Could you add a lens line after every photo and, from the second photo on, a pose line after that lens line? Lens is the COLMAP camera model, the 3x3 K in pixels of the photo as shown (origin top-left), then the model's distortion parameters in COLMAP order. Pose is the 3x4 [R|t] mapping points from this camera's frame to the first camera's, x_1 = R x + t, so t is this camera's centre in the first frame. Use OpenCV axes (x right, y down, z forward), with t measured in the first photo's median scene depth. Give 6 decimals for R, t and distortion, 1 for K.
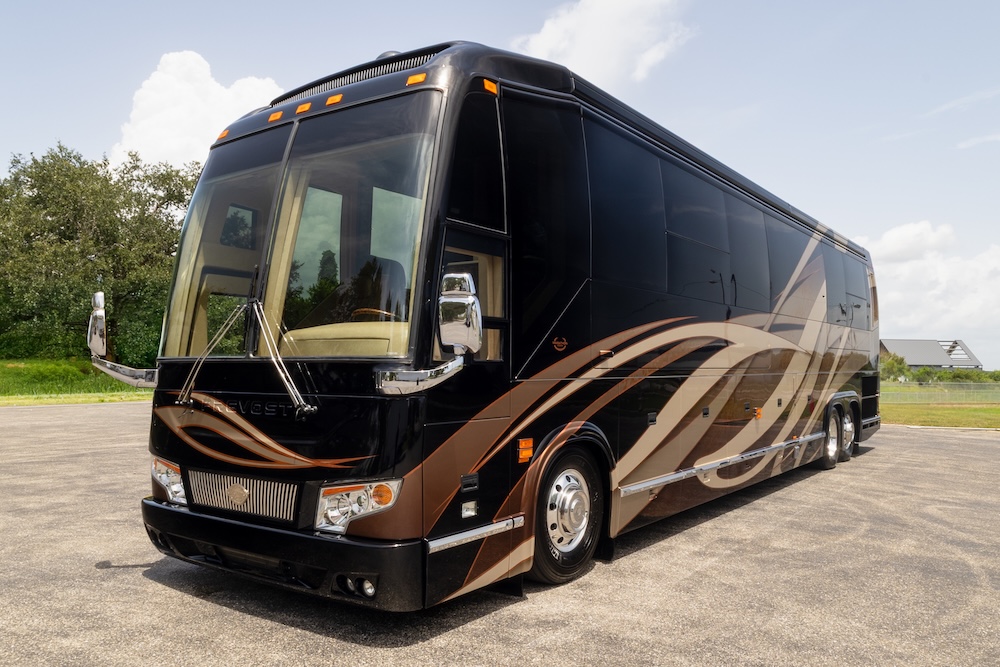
lens RADIAL K [[778.0, 0, 500.6], [0, 778.0, 369.5], [0, 0, 1]] dist [0.021166, -0.002794]
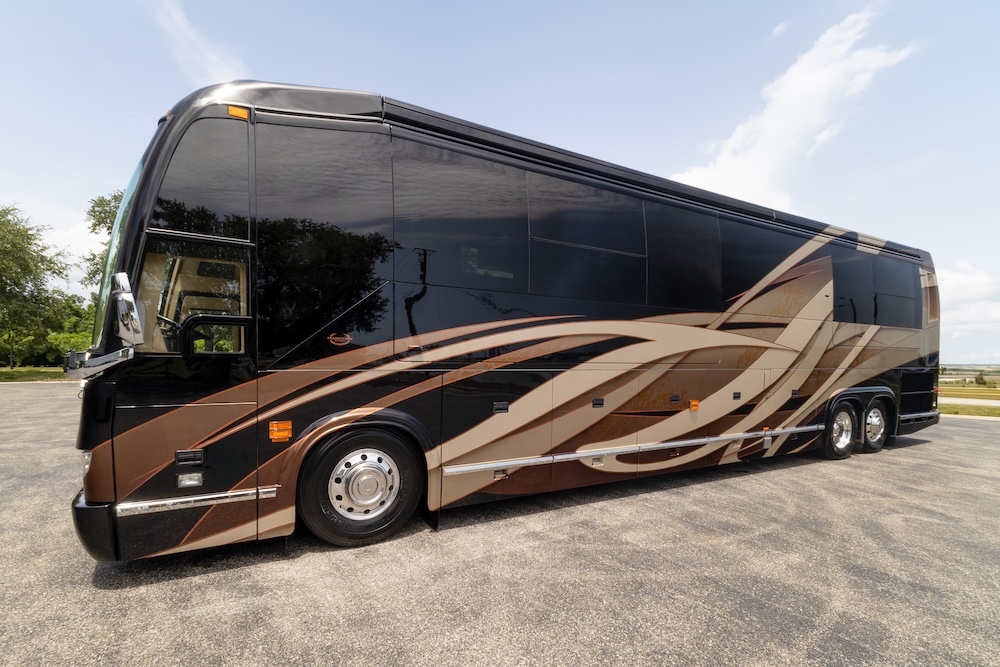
lens RADIAL K [[464.9, 0, 475.1], [0, 464.9, 380.6], [0, 0, 1]] dist [0.017135, -0.001786]
pose [[0.903451, 0.023942, -0.428023, 0.506926], [-0.008711, 0.999258, 0.037508, 0.000416], [0.428603, -0.030158, 0.902989, 0.437075]]
